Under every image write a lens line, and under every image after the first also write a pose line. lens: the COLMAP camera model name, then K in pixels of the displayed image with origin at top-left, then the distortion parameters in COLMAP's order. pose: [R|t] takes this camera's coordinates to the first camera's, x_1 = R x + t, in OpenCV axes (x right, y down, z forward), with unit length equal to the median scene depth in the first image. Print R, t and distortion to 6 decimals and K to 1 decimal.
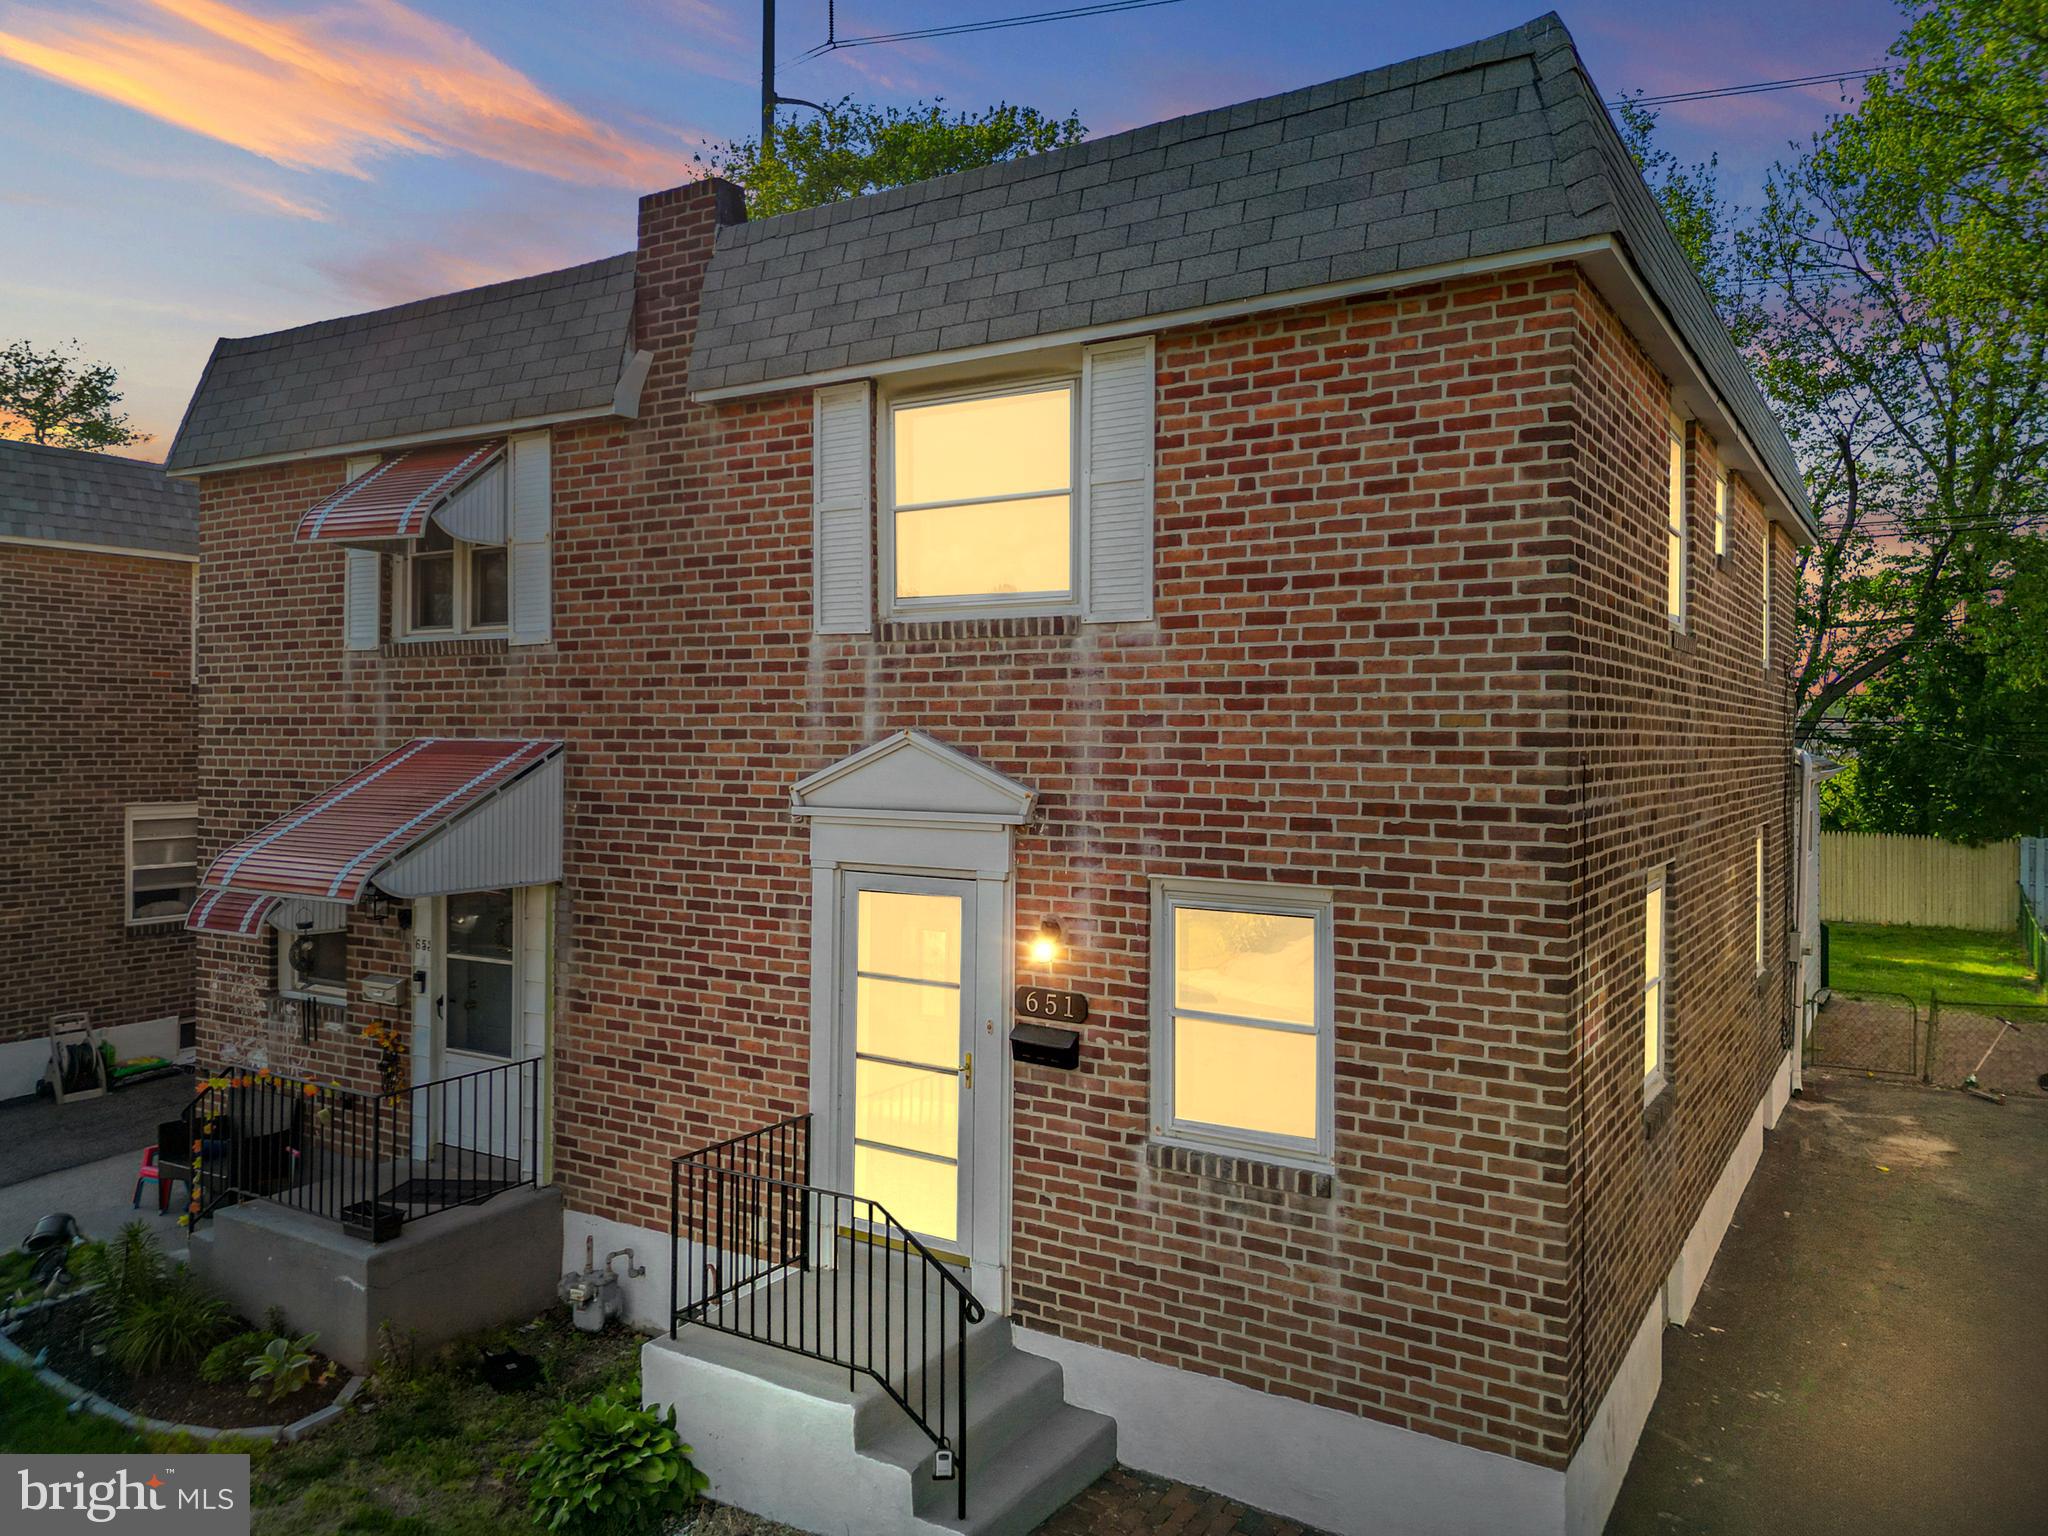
lens RADIAL K [[1462.7, 0, 1018.4], [0, 1462.7, 755.6], [0, 0, 1]] dist [0.036465, -0.014063]
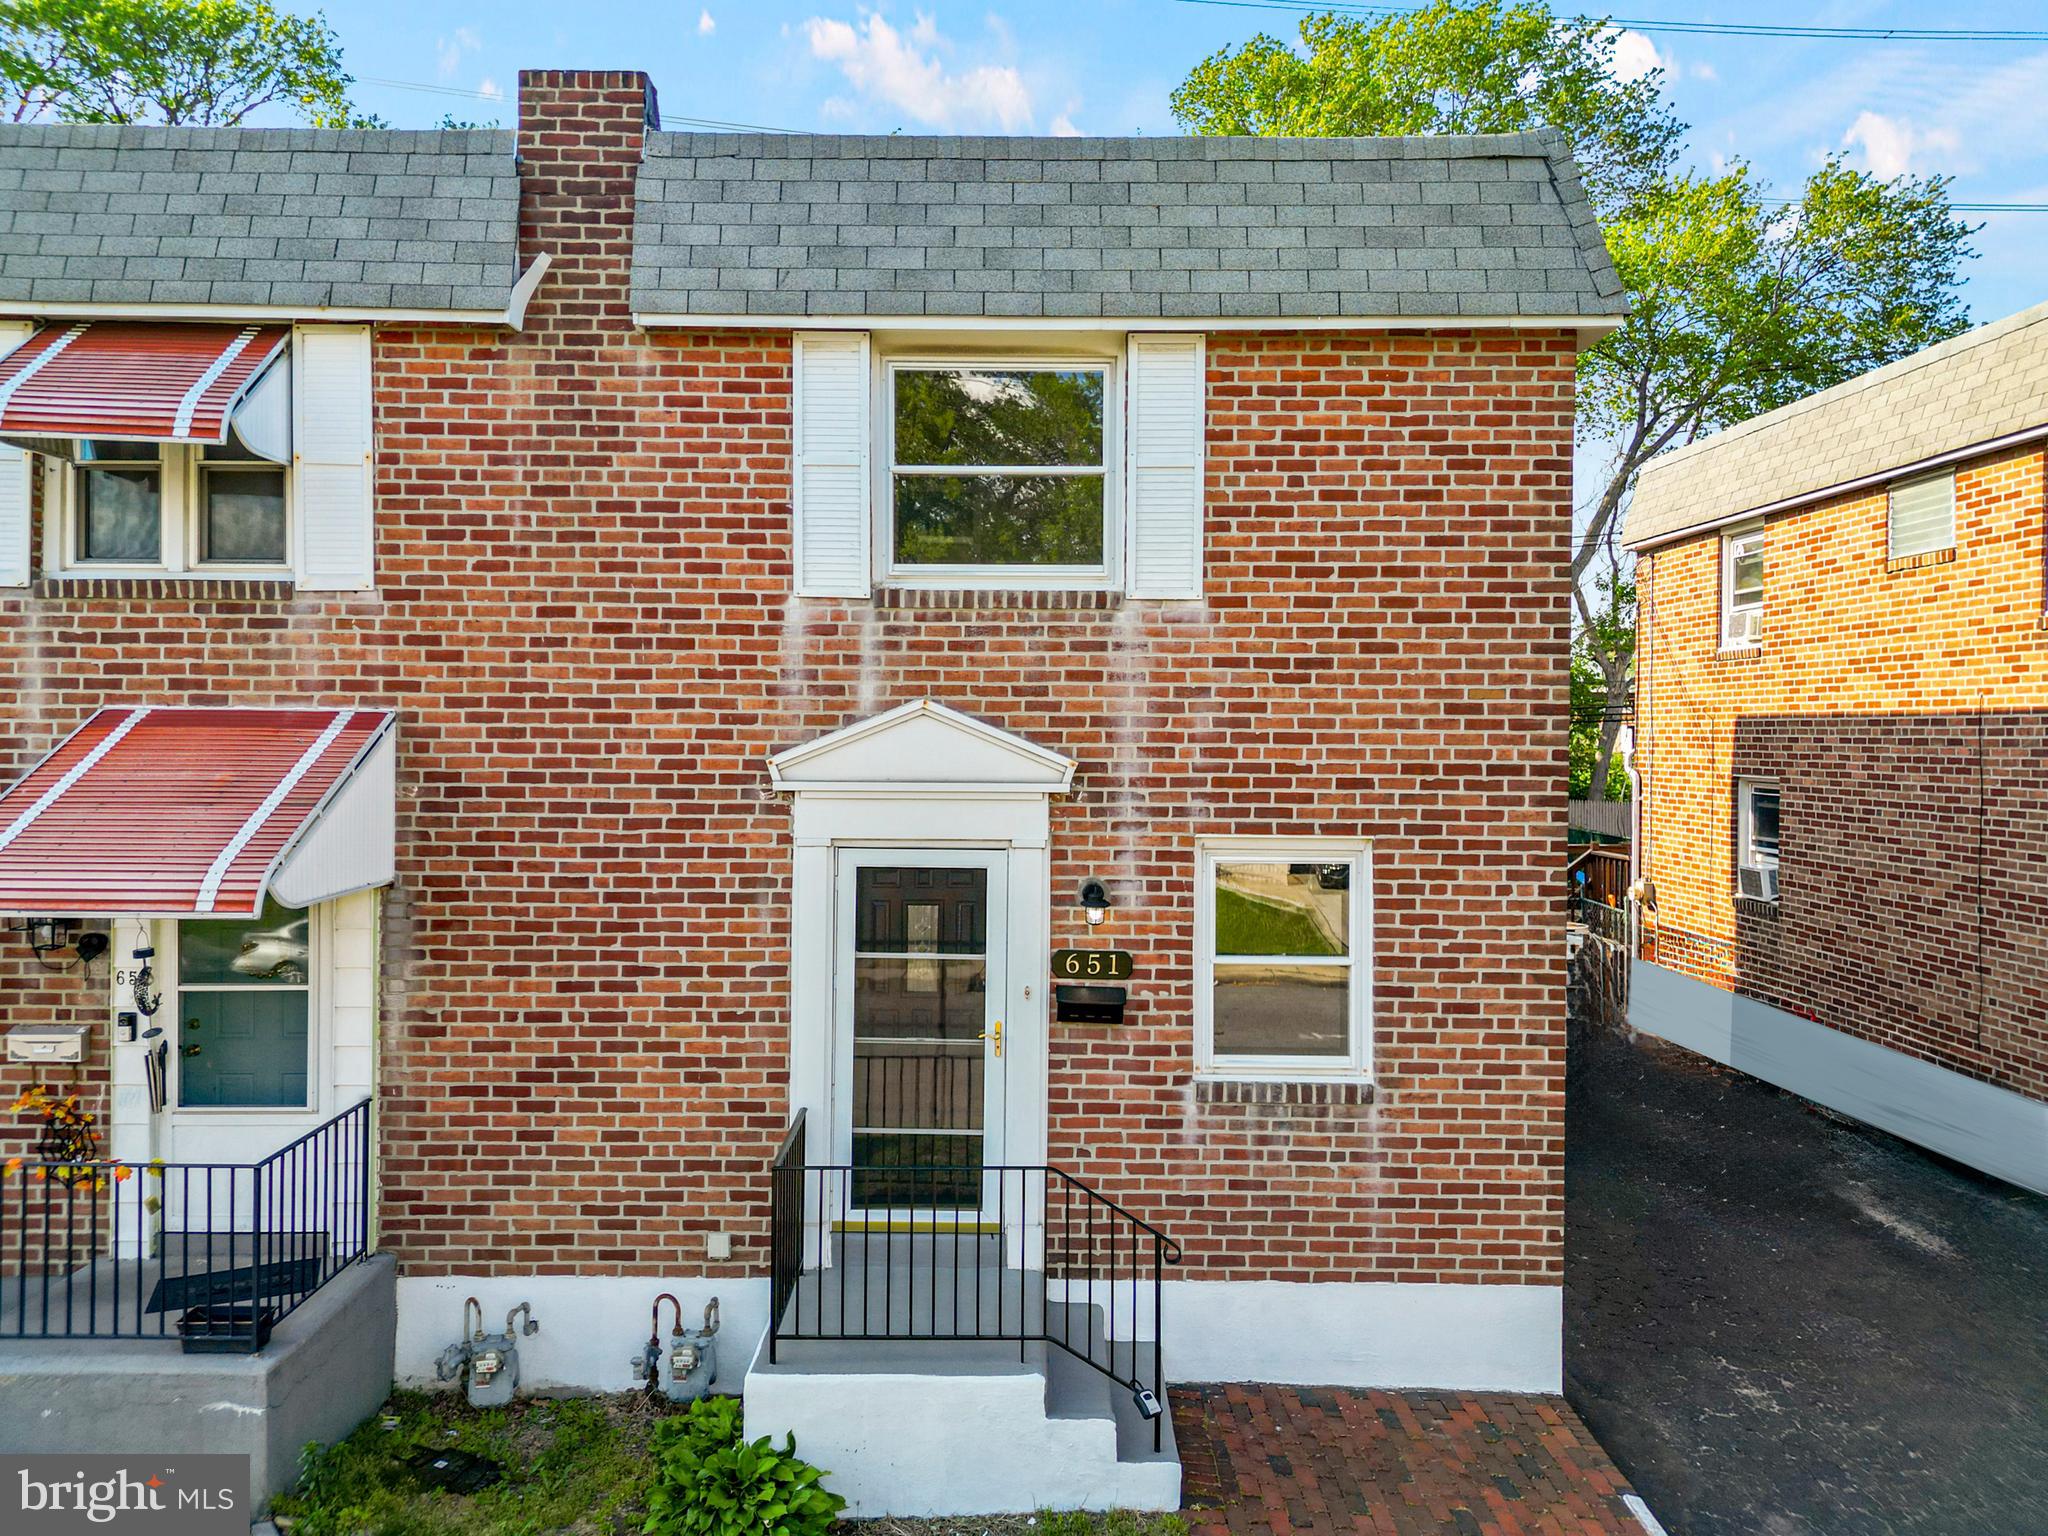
lens RADIAL K [[1462.7, 0, 1021.6], [0, 1462.7, 768.0], [0, 0, 1]] dist [0.036465, -0.014063]
pose [[0.847089, -0.013405, 0.531282, -0.601832], [0.005059, 0.999840, 0.017162, 0.013046], [-0.531427, -0.011850, 0.847021, 0.155055]]
